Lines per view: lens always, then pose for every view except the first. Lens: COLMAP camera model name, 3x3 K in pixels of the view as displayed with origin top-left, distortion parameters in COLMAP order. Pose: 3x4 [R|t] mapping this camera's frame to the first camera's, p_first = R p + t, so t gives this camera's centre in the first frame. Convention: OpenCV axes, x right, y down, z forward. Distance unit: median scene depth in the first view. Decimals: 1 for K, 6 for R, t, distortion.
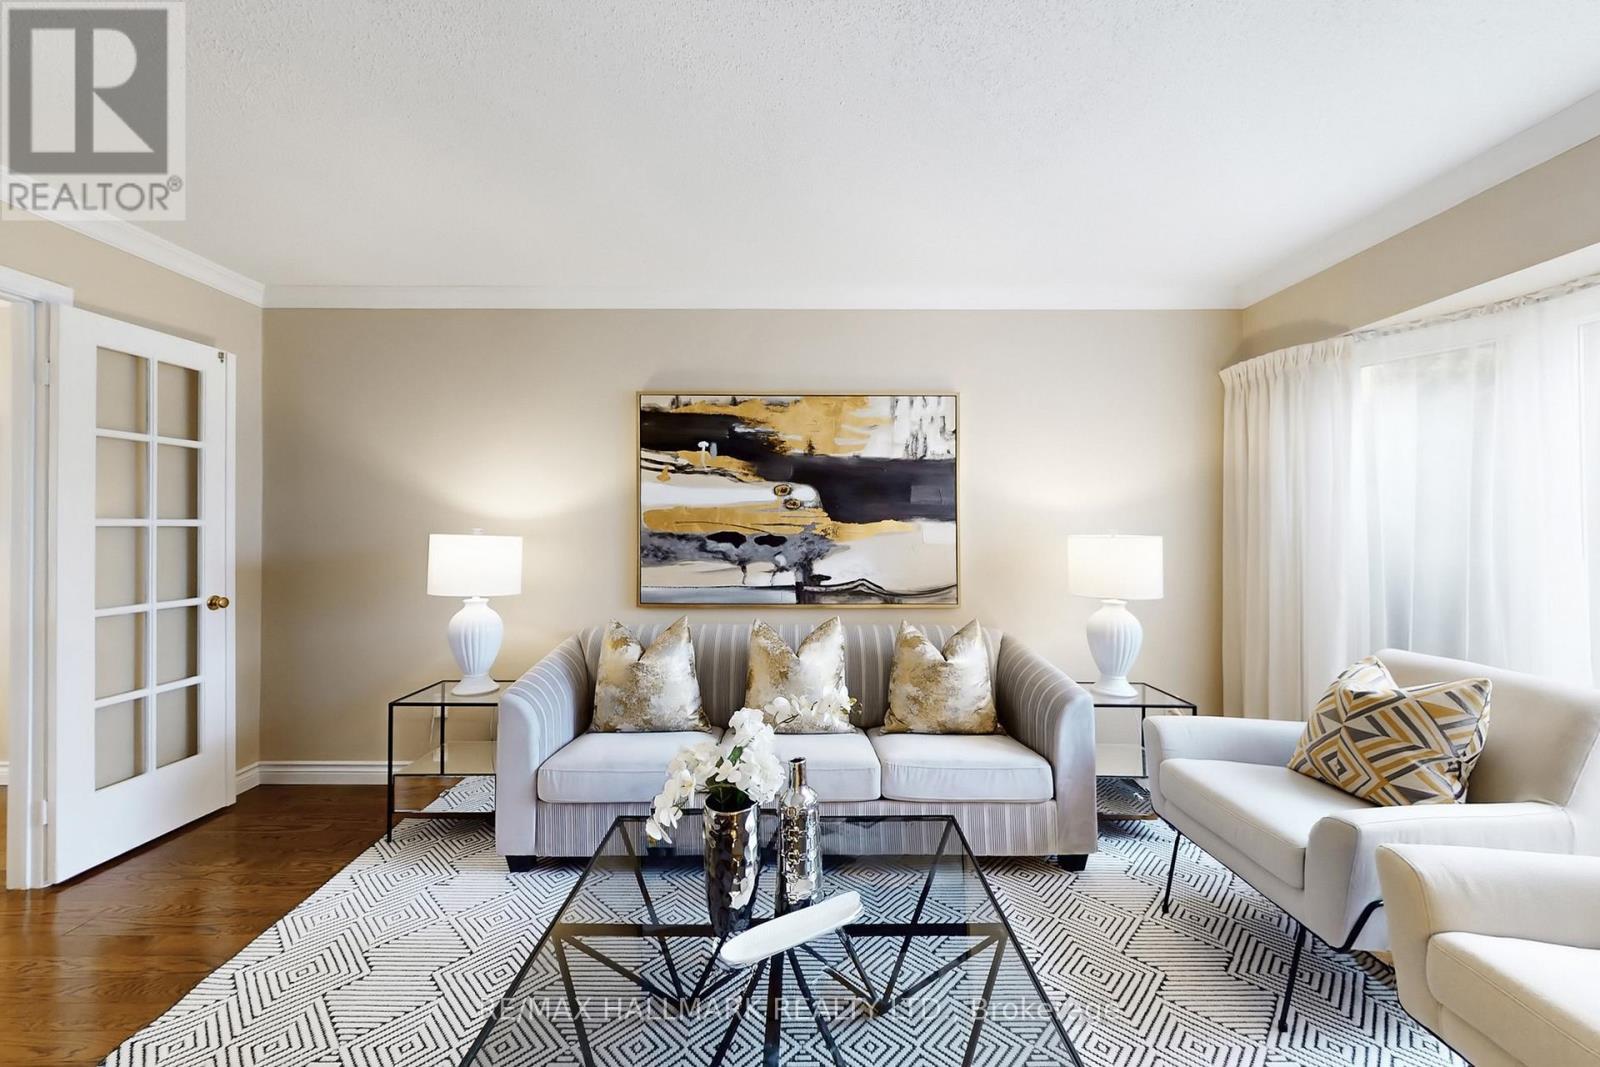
lens RADIAL K [[625.7, 0, 802.1], [0, 625.7, 514.4], [0, 0, 1]] dist [0.001913, -0.000188]
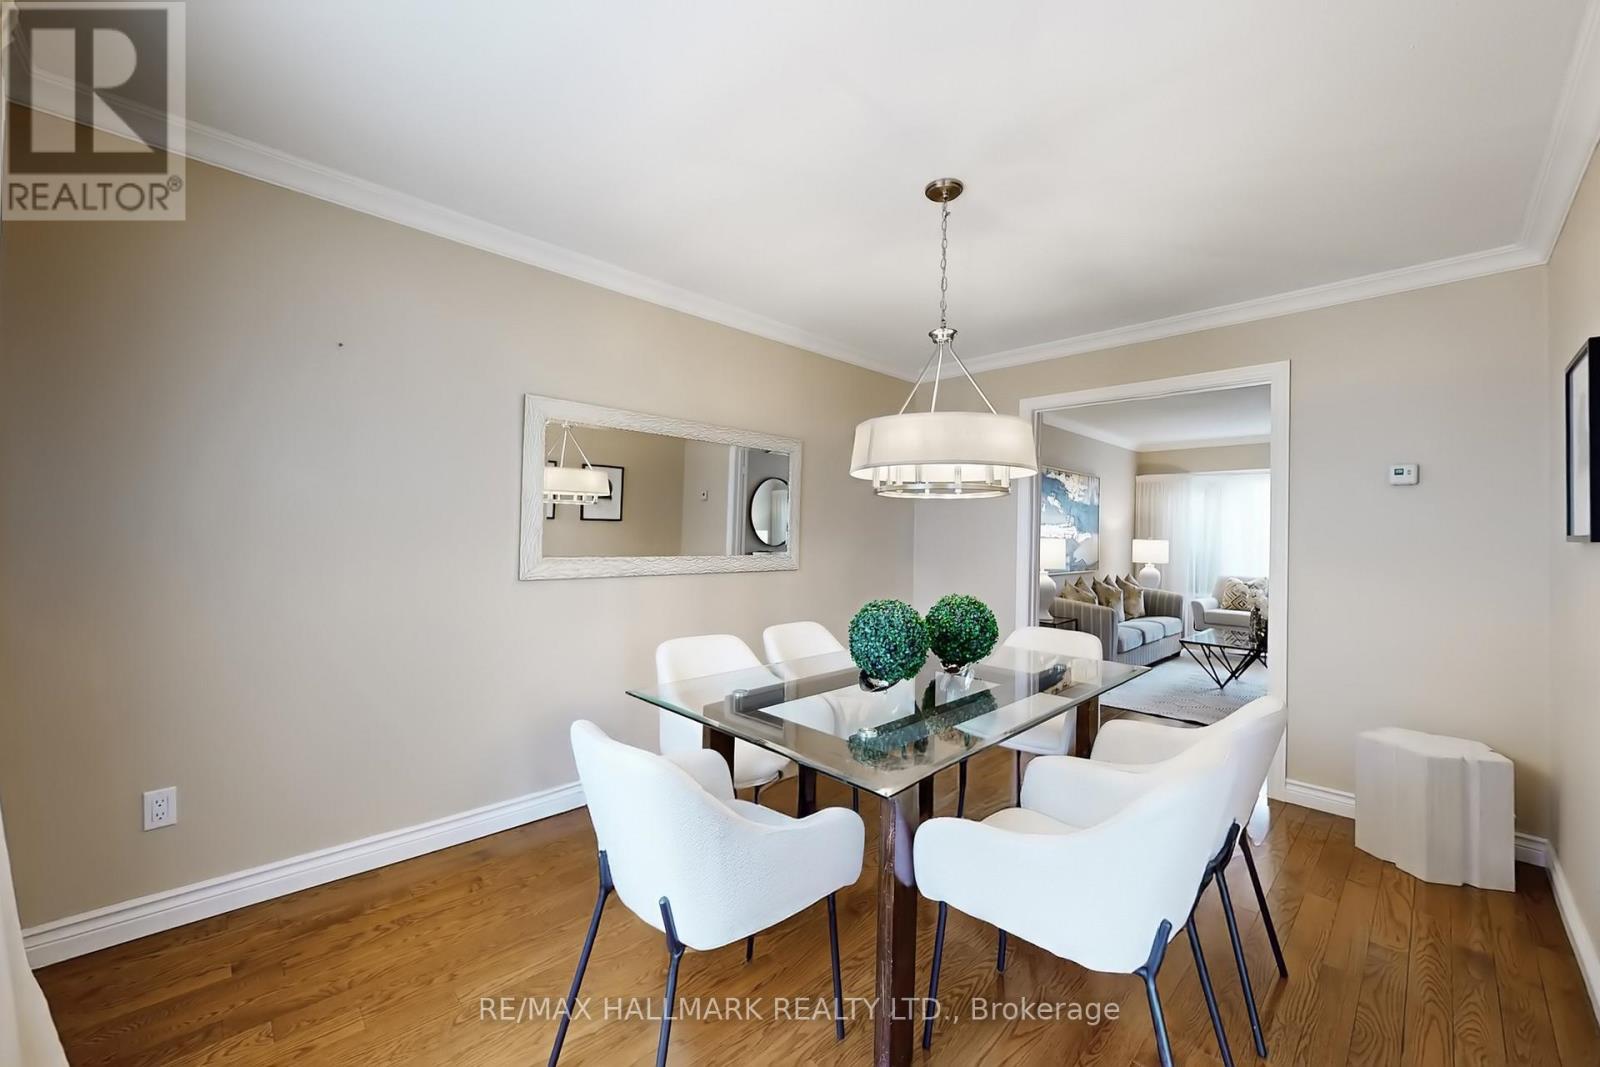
lens RADIAL K [[625.7, 0, 821.0], [0, 625.7, 512.7], [0, 0, 1]] dist [0.001913, -0.000188]
pose [[0.702177, 0.033694, 0.711205, -2.105906], [-0.034275, 0.999321, -0.013504, 0.001352], [-0.711177, -0.014894, 0.702855, 0.115418]]
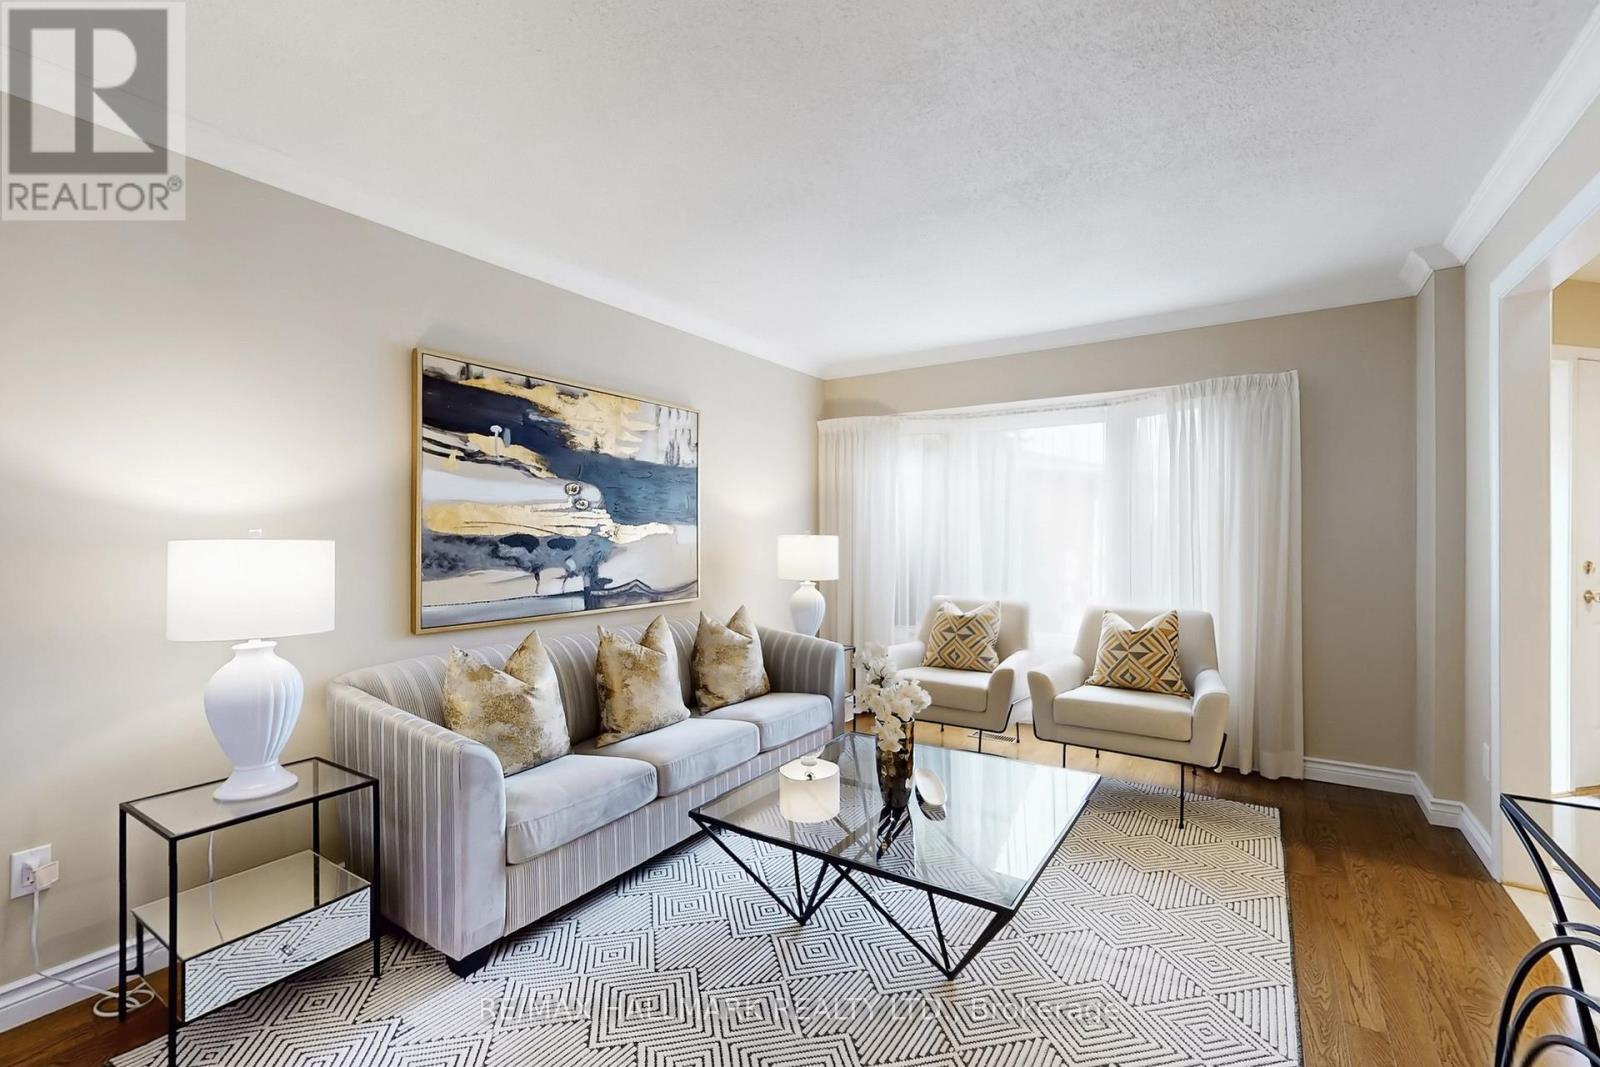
lens RADIAL K [[707.6, 0, 805.7], [0, 707.6, 534.5], [0, 0, 1]] dist [0.002606, 0.000410]
pose [[0.542247, -0.003909, 0.840210, -0.724281], [-0.015807, 0.999765, 0.014853, 0.007584], [-0.840070, -0.021335, 0.542058, 0.143244]]
